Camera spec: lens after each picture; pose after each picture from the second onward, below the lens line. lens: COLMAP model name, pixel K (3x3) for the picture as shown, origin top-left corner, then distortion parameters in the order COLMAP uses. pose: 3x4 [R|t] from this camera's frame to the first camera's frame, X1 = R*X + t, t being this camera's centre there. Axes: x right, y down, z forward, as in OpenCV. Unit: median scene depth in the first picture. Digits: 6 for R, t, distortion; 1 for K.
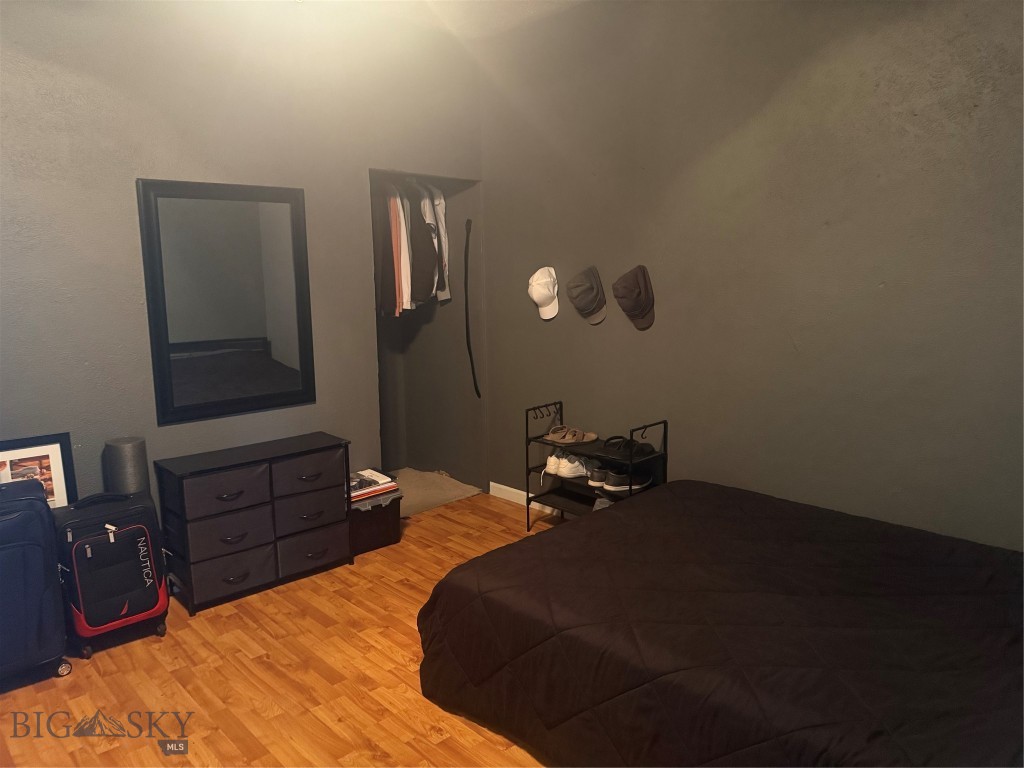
lens RADIAL K [[713.6, 0, 518.9], [0, 713.6, 385.4], [0, 0, 1]] dist [0.112472, -0.158164]
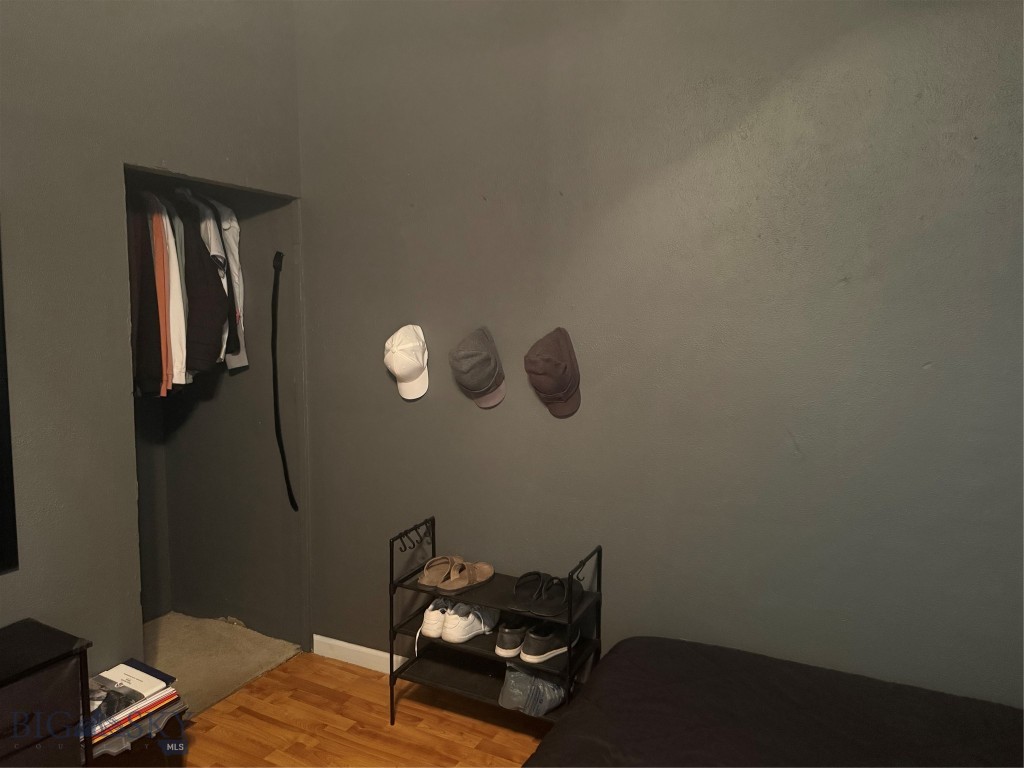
lens RADIAL K [[715.9, 0, 505.9], [0, 715.9, 380.1], [0, 0, 1]] dist [0.068664, -0.087505]
pose [[0.948079, -0.015789, 0.317642, -0.094074], [0.035308, 0.997818, -0.055787, -0.070424], [-0.316068, 0.064106, 0.946568, 0.319064]]
